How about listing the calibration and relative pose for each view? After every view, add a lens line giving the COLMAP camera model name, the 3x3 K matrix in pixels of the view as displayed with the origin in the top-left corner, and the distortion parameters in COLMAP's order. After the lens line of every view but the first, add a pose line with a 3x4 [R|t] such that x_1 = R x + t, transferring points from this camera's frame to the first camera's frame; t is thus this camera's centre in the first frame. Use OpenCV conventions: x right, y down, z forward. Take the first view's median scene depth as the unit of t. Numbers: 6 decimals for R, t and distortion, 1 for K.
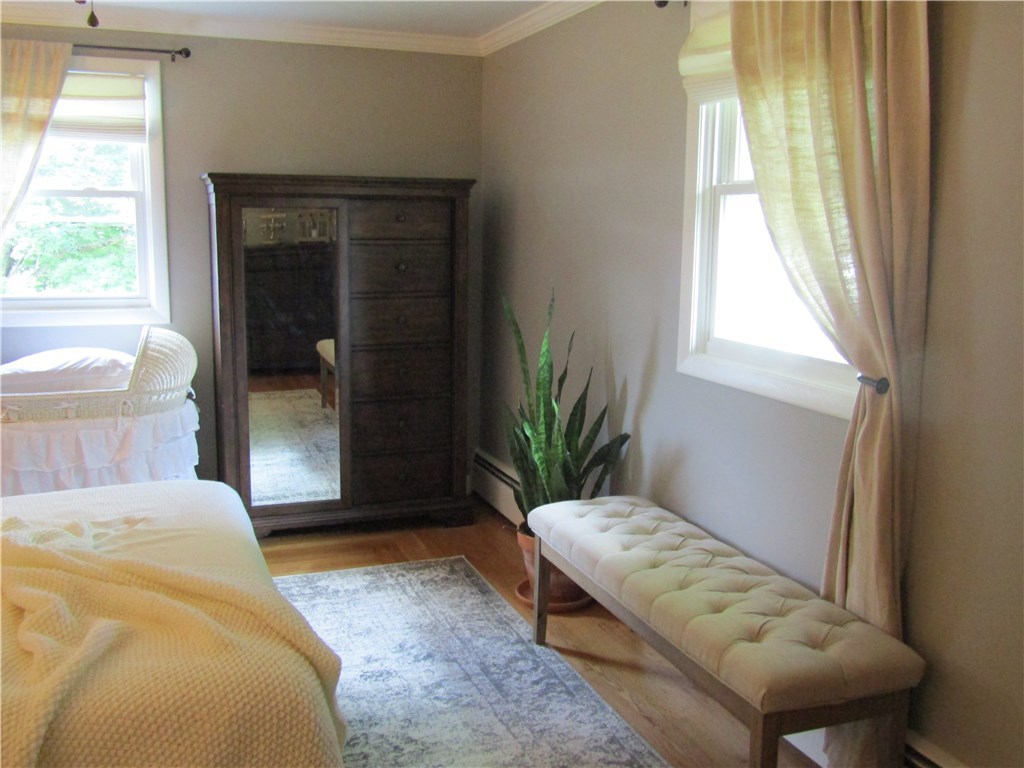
lens RADIAL K [[968.0, 0, 511.5], [0, 968.0, 377.3], [0, 0, 1]] dist [-0.050493, 0.000000]
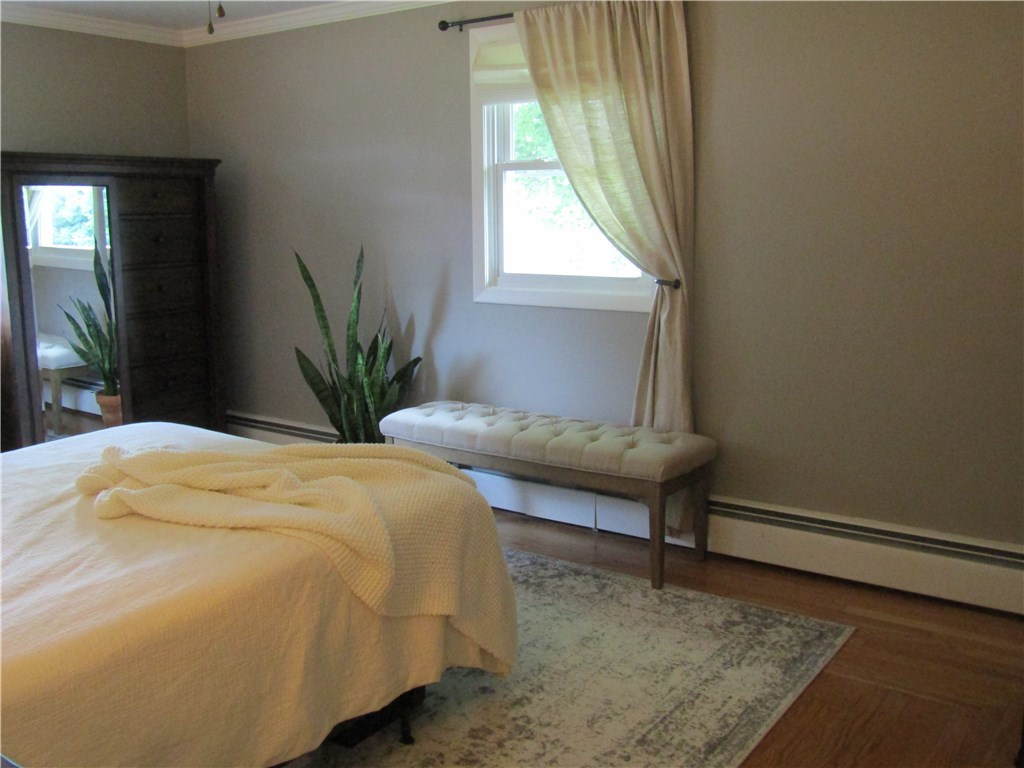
lens RADIAL K [[968.0, 0, 512.4], [0, 968.0, 386.9], [0, 0, 1]] dist [-0.050493, 0.000000]
pose [[0.827753, -0.113137, 0.549568, -0.641992], [0.102369, 0.993472, 0.050336, 0.058936], [-0.551675, 0.014593, 0.833931, -0.188981]]
